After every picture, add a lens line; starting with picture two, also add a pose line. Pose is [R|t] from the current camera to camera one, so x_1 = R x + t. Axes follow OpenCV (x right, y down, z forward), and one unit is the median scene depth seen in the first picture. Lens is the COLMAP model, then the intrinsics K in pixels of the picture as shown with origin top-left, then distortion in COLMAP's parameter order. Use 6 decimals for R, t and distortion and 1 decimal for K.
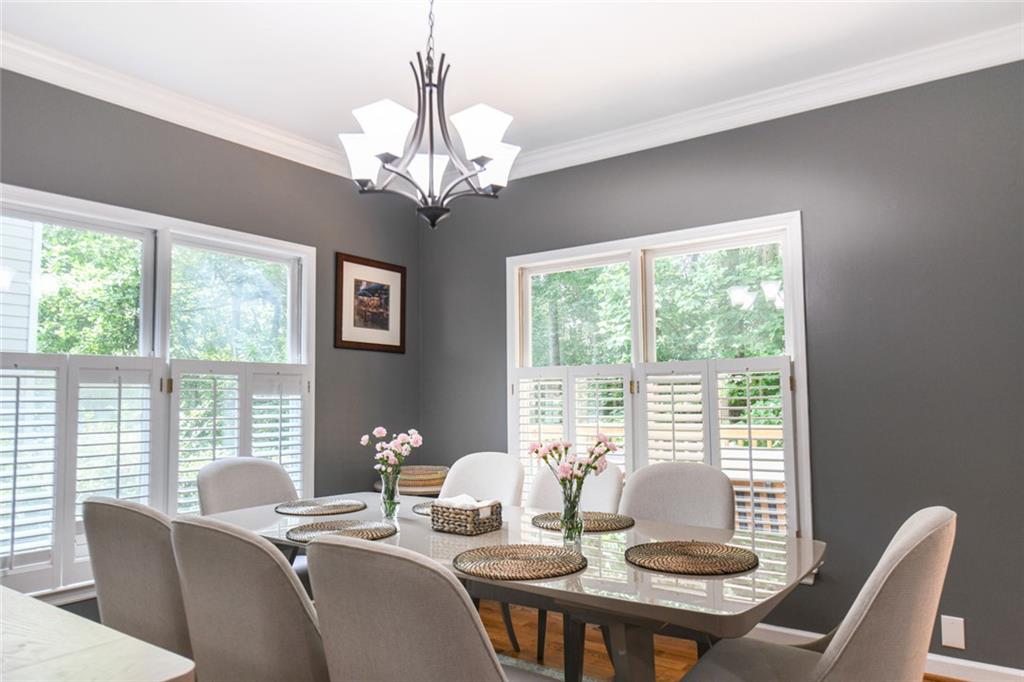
lens RADIAL K [[709.9, 0, 507.4], [0, 709.9, 344.3], [0, 0, 1]] dist [-0.010199, -0.001874]
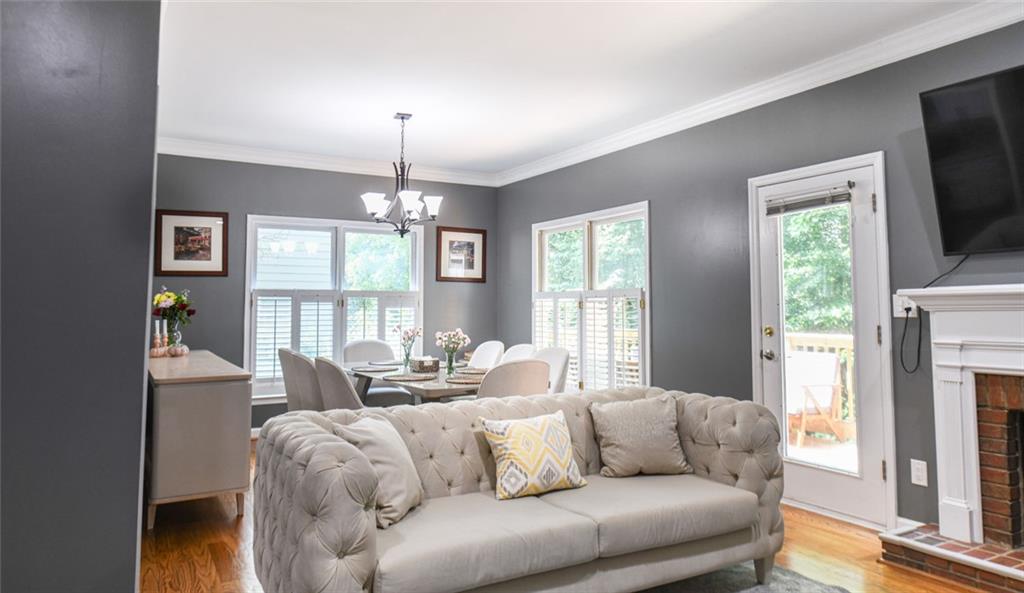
lens RADIAL K [[673.2, 0, 486.4], [0, 673.2, 259.6], [0, 0, 1]] dist [-0.003353, -0.000690]
pose [[0.906039, -0.021783, -0.422633, 0.644941], [0.026052, 0.999651, 0.004326, -0.058278], [0.422391, -0.014930, 0.906291, -0.521115]]
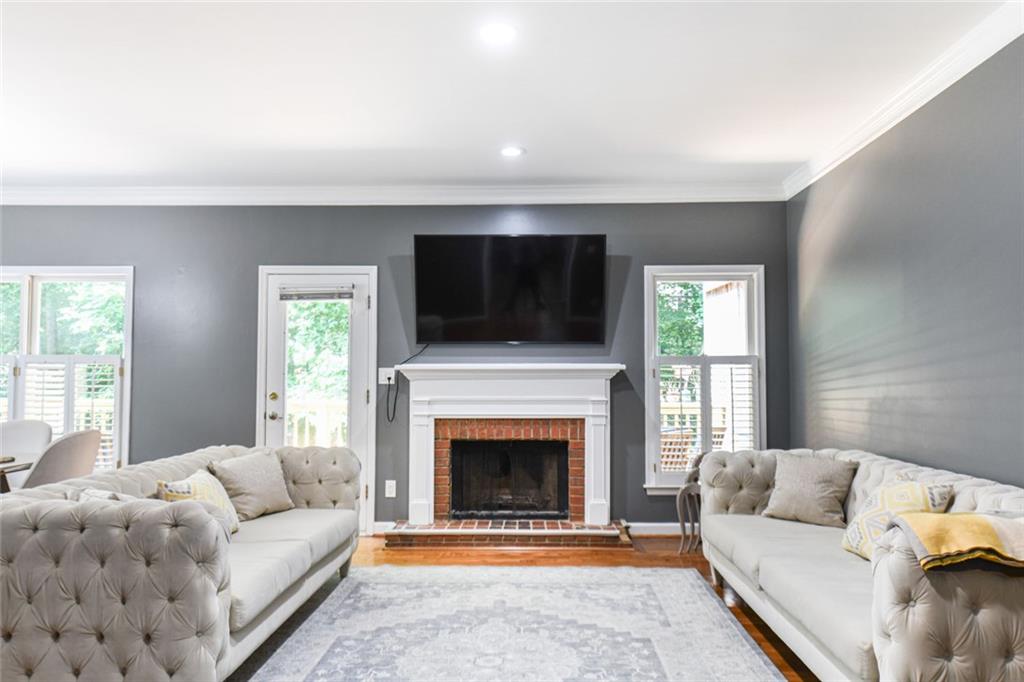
lens RADIAL K [[709.9, 0, 511.7], [0, 709.9, 344.8], [0, 0, 1]] dist [-0.010199, -0.001874]
pose [[0.831086, 0.039819, 0.554717, 0.215890], [-0.058159, 0.998187, 0.015482, -0.073858], [-0.553095, -0.045129, 0.831895, -0.741522]]
